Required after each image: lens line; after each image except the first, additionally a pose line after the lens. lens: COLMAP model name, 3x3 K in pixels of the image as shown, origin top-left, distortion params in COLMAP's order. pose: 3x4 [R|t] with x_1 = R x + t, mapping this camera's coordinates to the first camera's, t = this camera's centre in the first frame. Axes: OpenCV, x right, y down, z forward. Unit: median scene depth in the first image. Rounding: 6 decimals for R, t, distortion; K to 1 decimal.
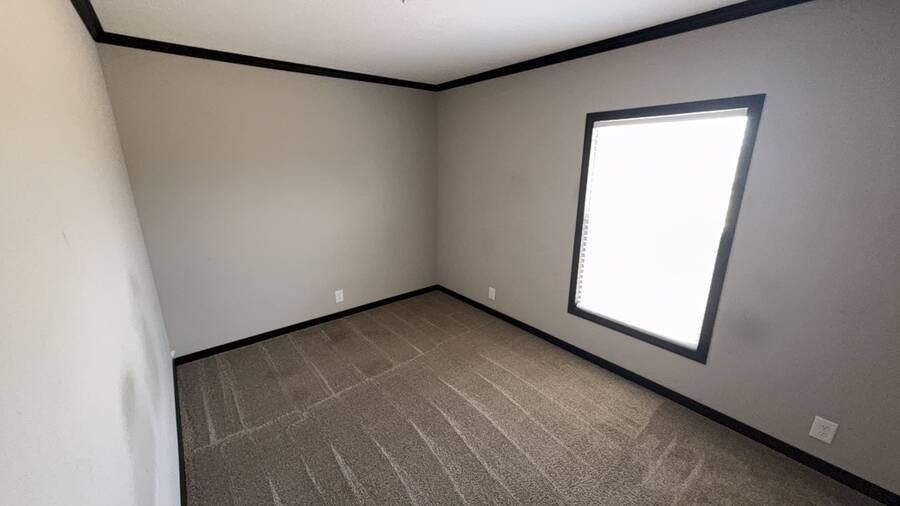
lens RADIAL K [[349.6, 0, 424.8], [0, 349.6, 257.4], [0, 0, 1]] dist [0.000269, 0.000056]
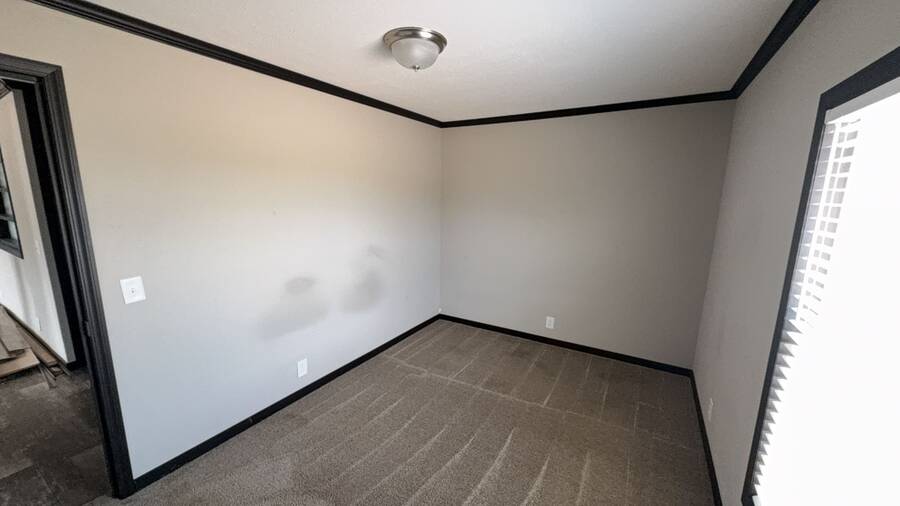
lens RADIAL K [[338.2, 0, 451.4], [0, 338.2, 255.0], [0, 0, 1]] dist [-0.001157, 0.000075]
pose [[0.360080, 0.175347, -0.916295, 0.591530], [-0.267262, 0.960400, 0.078760, -0.090077], [0.893820, 0.216531, 0.392684, 0.357566]]
